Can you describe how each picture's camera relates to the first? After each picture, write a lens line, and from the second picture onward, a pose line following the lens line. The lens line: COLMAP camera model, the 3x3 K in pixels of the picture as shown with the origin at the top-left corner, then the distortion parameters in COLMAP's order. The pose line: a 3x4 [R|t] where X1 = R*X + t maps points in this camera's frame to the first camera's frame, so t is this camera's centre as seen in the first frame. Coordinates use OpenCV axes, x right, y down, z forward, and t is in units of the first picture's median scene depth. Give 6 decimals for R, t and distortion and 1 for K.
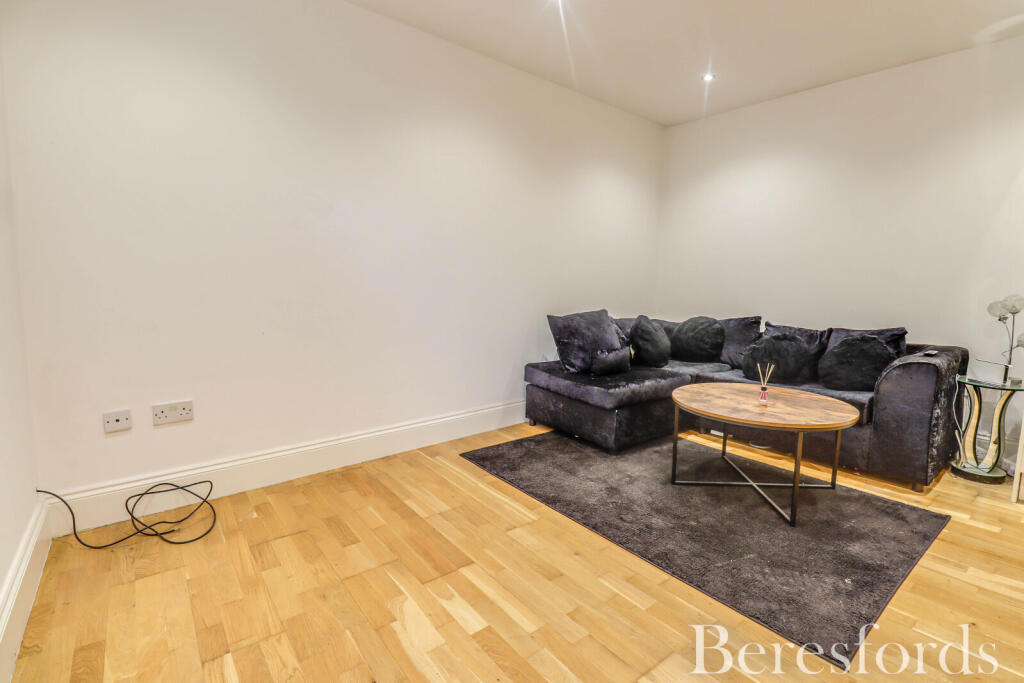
lens RADIAL K [[476.6, 0, 519.6], [0, 476.6, 332.7], [0, 0, 1]] dist [-0.008407, -0.000736]
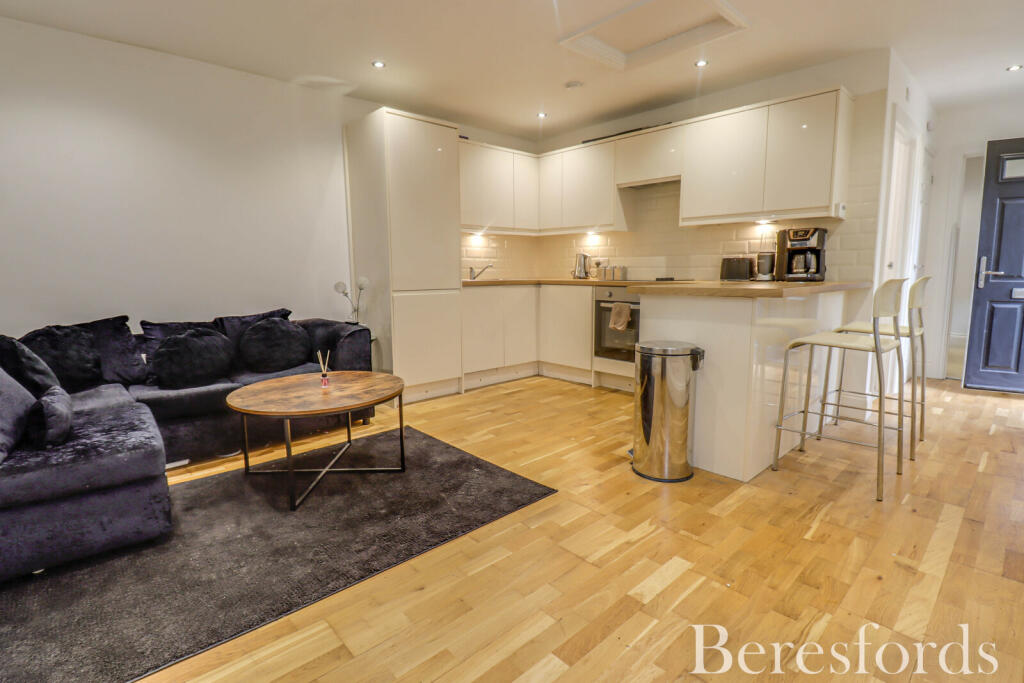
lens RADIAL K [[491.3, 0, 516.5], [0, 491.3, 333.3], [0, 0, 1]] dist [-0.010964, -0.001010]
pose [[-0.070501, -0.142232, 0.987319, -0.572934], [0.117786, 0.981671, 0.149829, -0.083954], [-0.990533, 0.126855, -0.052456, 0.664467]]
